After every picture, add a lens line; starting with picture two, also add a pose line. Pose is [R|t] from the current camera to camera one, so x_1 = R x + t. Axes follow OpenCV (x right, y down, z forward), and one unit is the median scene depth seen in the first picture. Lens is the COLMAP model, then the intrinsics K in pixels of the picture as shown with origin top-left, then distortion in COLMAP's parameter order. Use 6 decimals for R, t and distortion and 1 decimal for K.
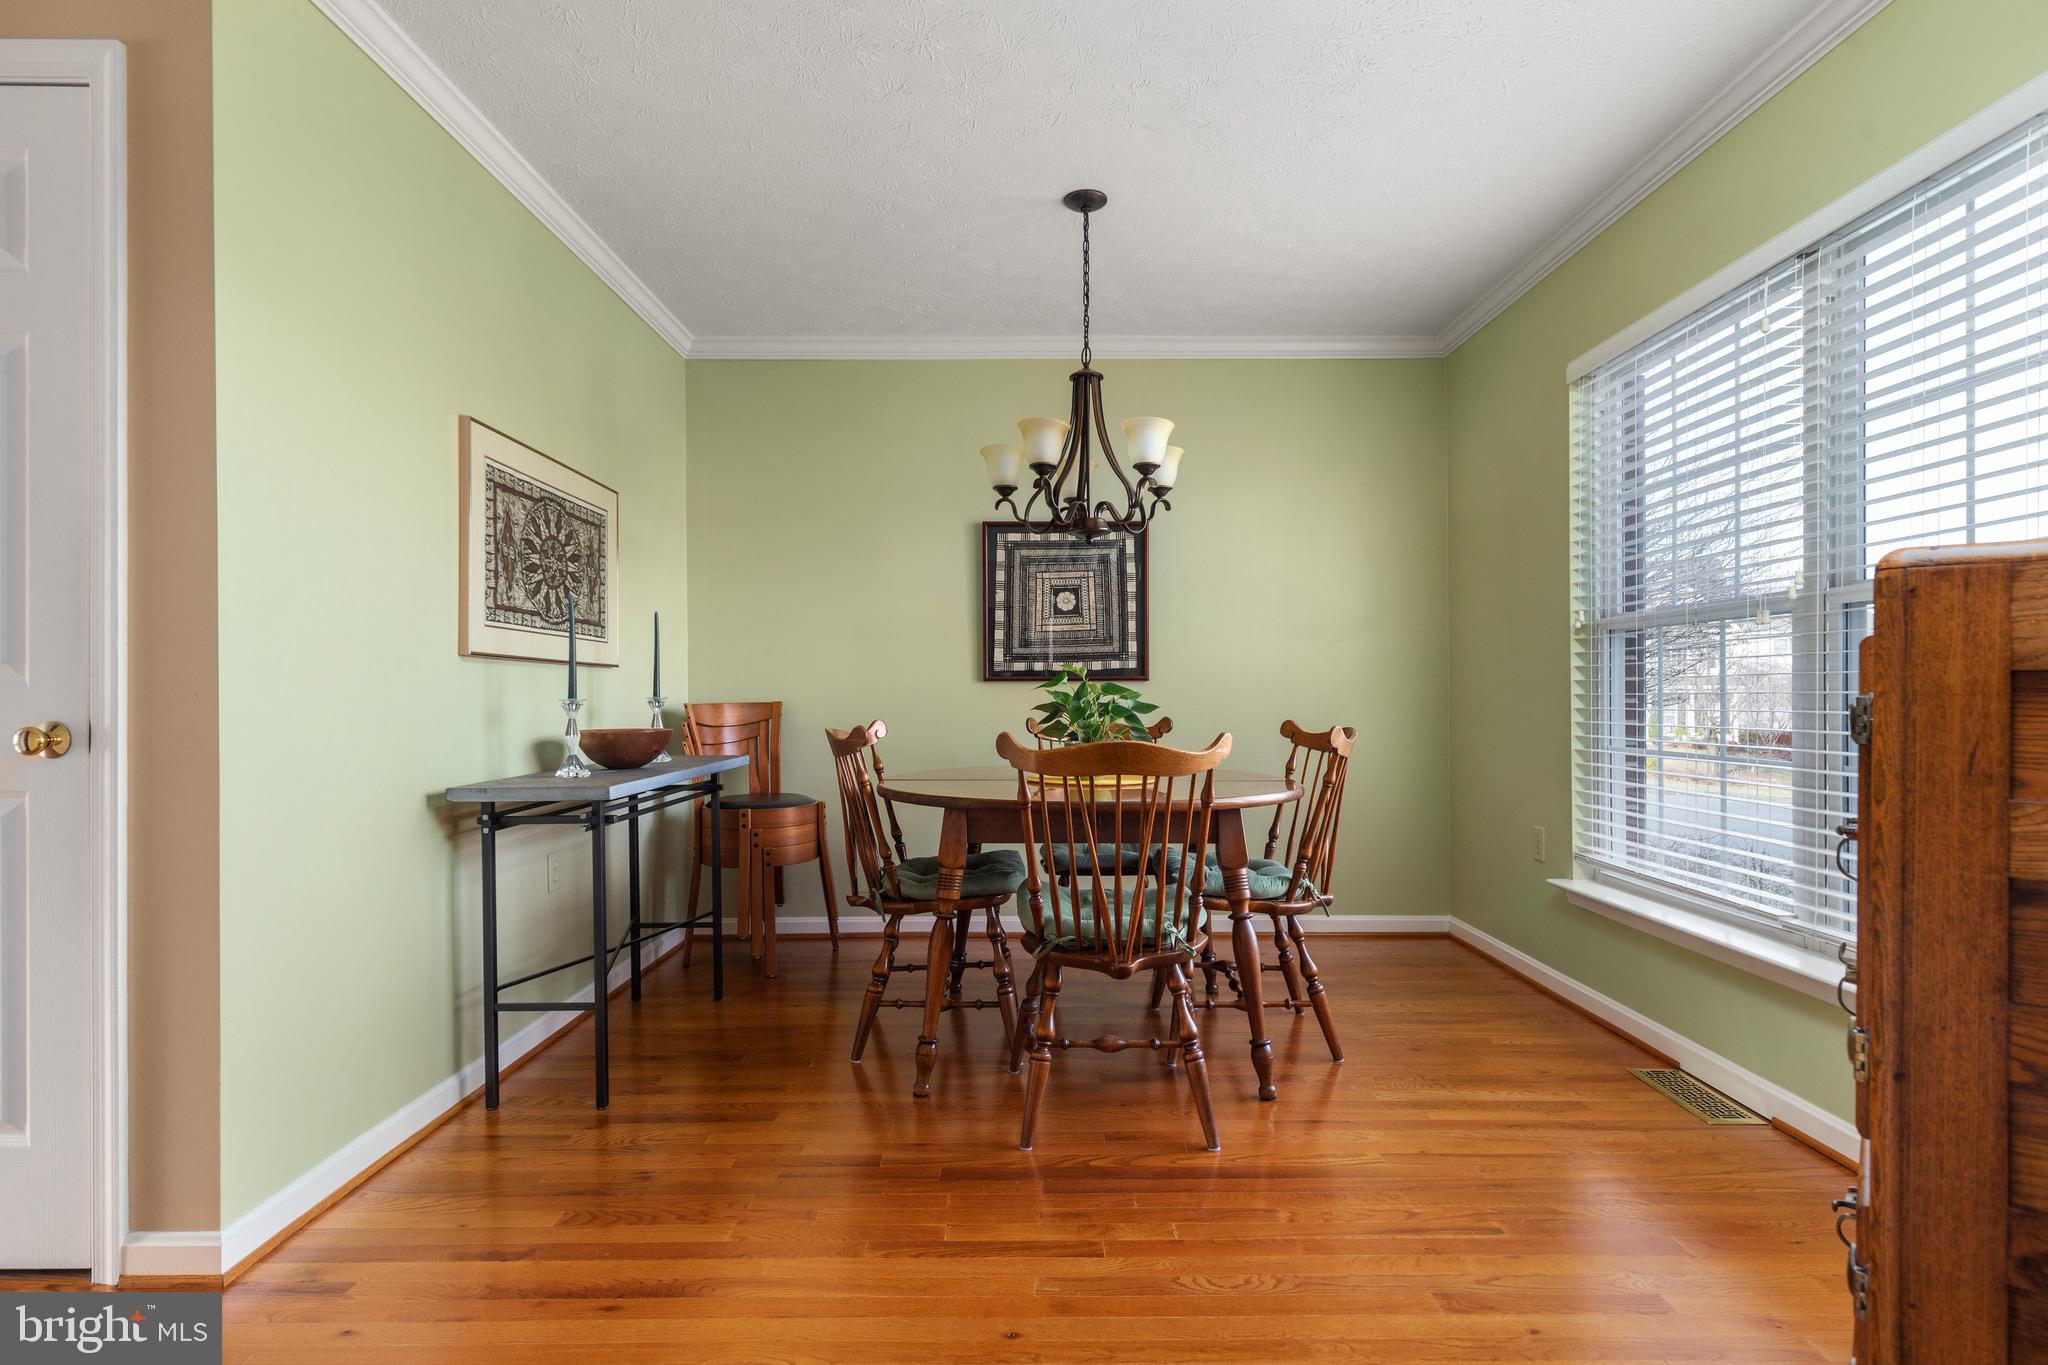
lens RADIAL K [[1011.1, 0, 1025.6], [0, 1011.1, 690.8], [0, 0, 1]] dist [-0.000849, 0.000016]
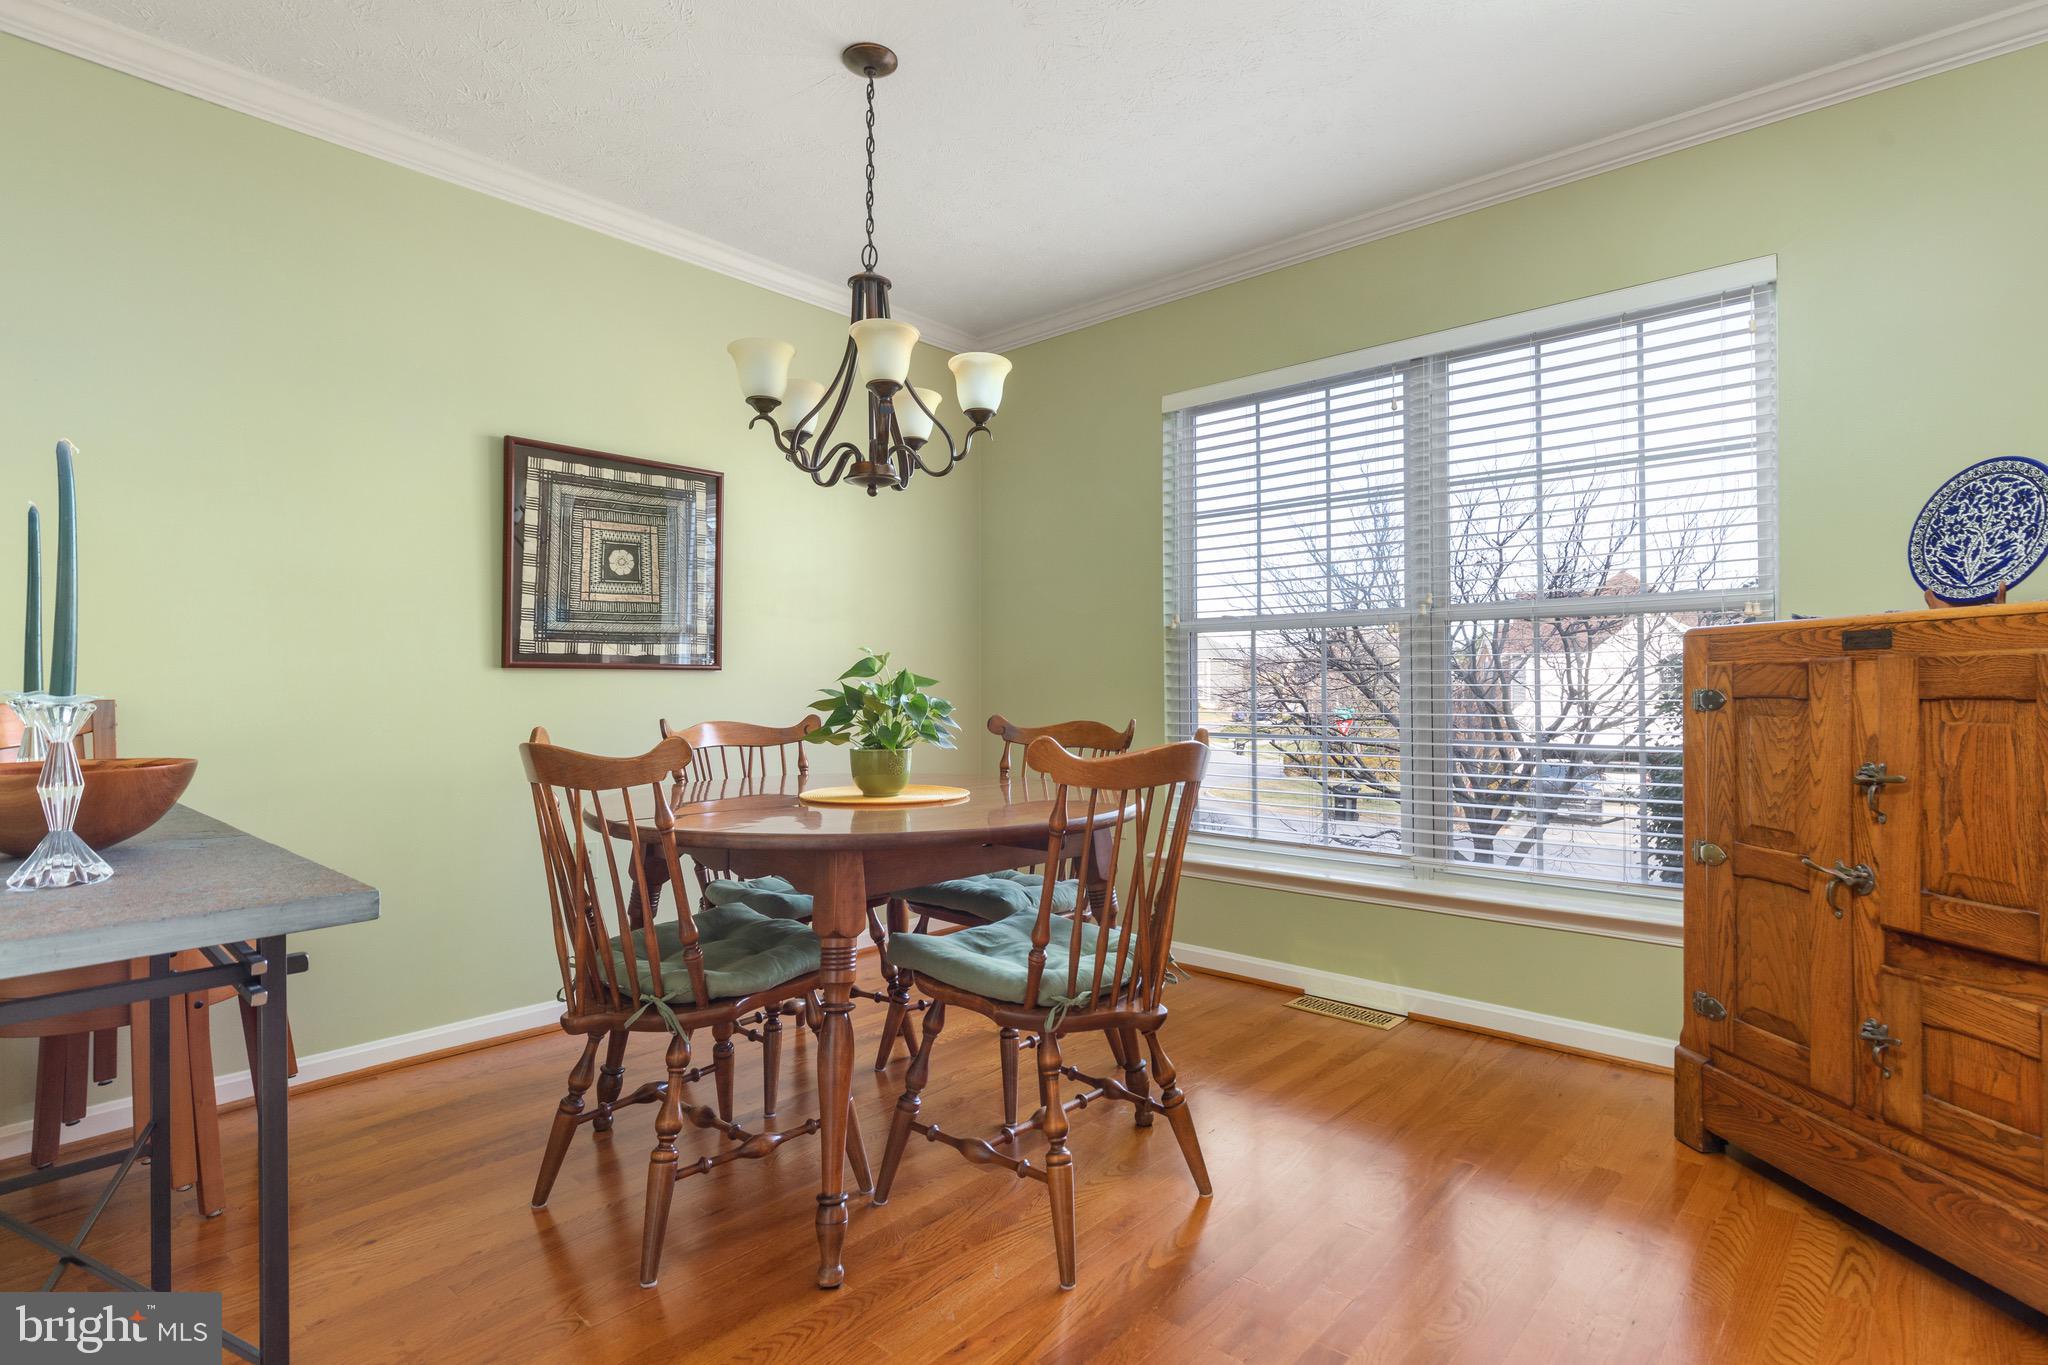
lens RADIAL K [[1011.1, 0, 1026.2], [0, 1011.1, 678.6], [0, 0, 1]] dist [-0.000849, 0.000016]
pose [[0.666071, 0.009571, 0.745827, -0.317603], [-0.005222, 0.999953, -0.008168, 0.001872], [-0.745870, 0.001545, 0.666090, 0.279041]]
